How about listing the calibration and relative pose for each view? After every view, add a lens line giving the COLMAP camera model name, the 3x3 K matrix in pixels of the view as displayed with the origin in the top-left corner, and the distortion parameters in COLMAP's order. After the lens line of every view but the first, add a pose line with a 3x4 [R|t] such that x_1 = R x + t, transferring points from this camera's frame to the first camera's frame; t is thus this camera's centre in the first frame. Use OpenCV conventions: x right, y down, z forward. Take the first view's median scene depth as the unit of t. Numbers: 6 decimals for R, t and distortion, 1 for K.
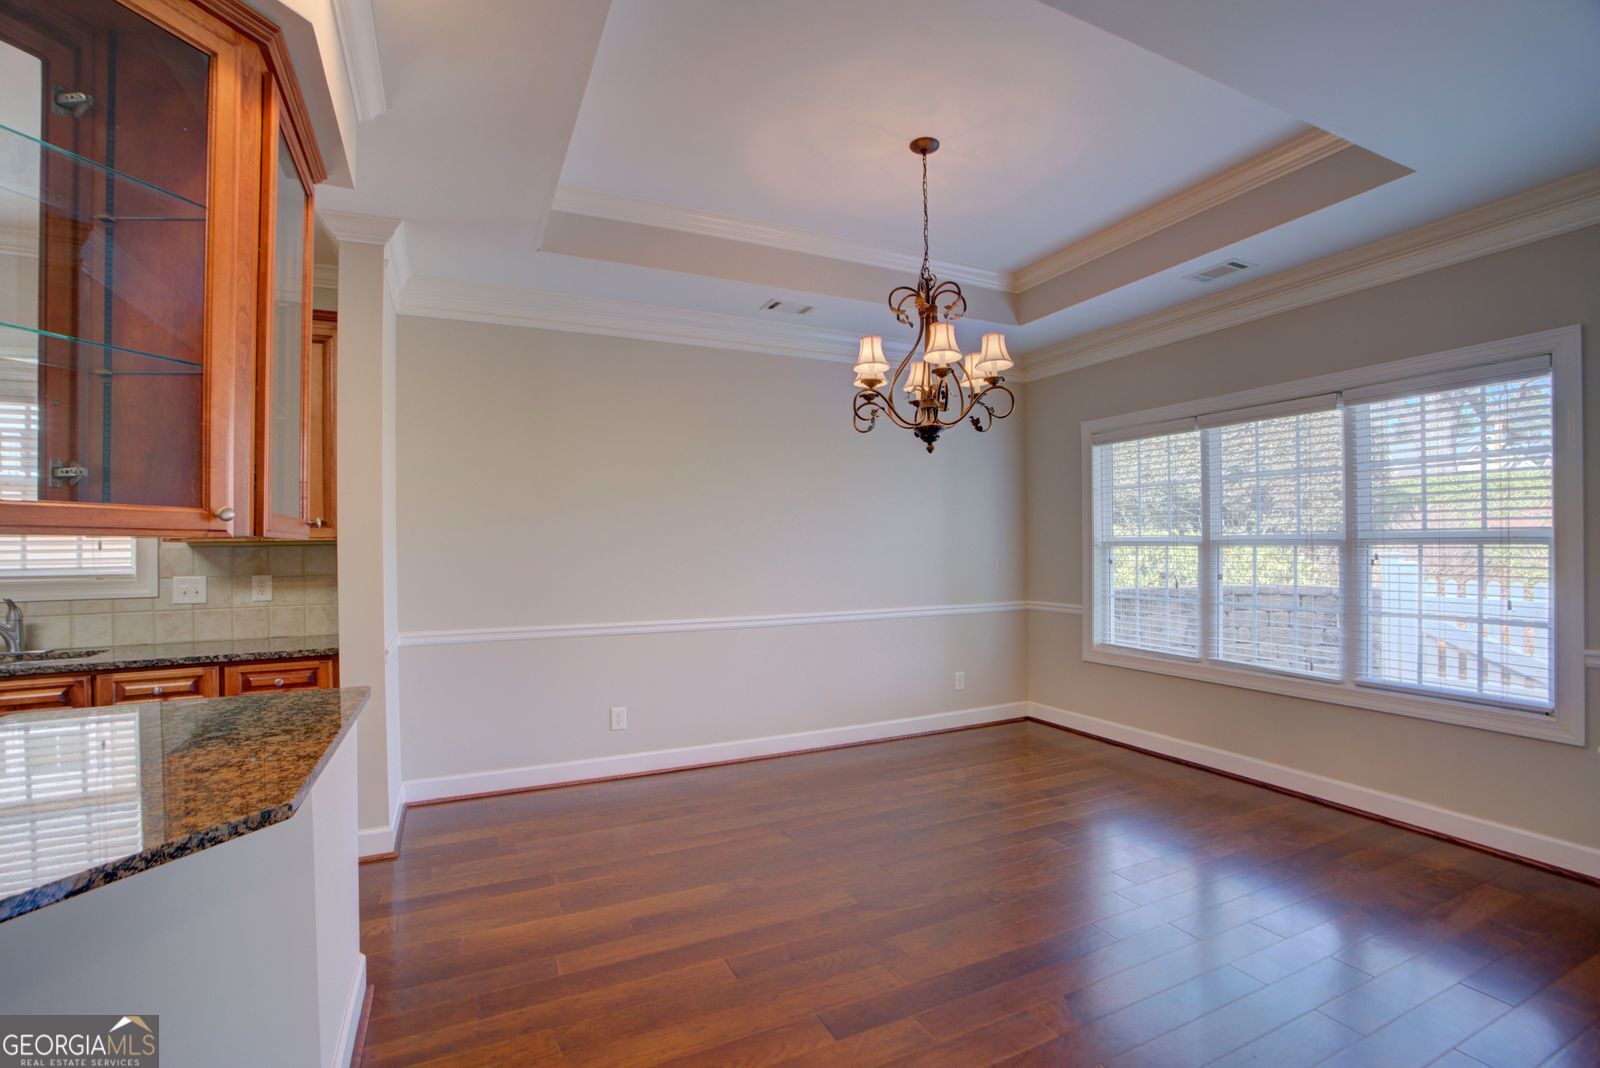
lens RADIAL K [[724.0, 0, 804.2], [0, 724.0, 544.1], [0, 0, 1]] dist [-0.066884, 0.022802]
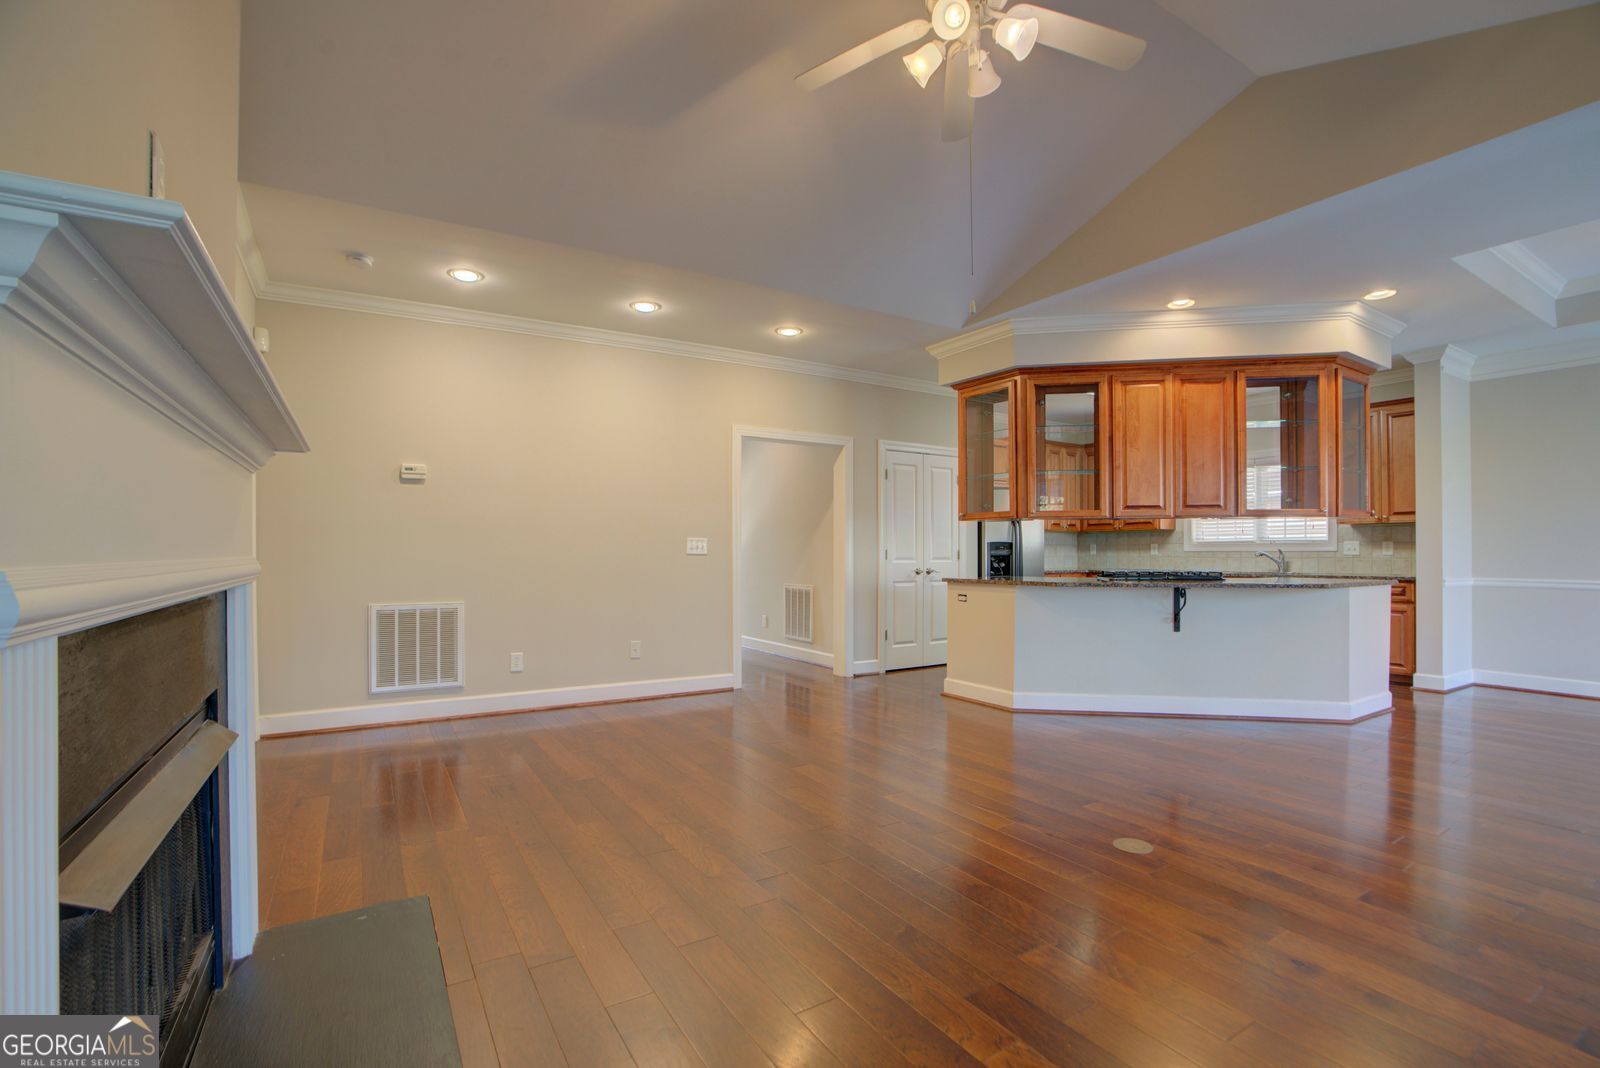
lens RADIAL K [[724.0, 0, 804.2], [0, 724.0, 544.1], [0, 0, 1]] dist [-0.066884, 0.022802]
pose [[0.108072, 0.002705, -0.994139, 0.963721], [0.005173, 0.999981, 0.003284, 0.040309], [0.994130, -0.005498, 0.108056, -0.792536]]
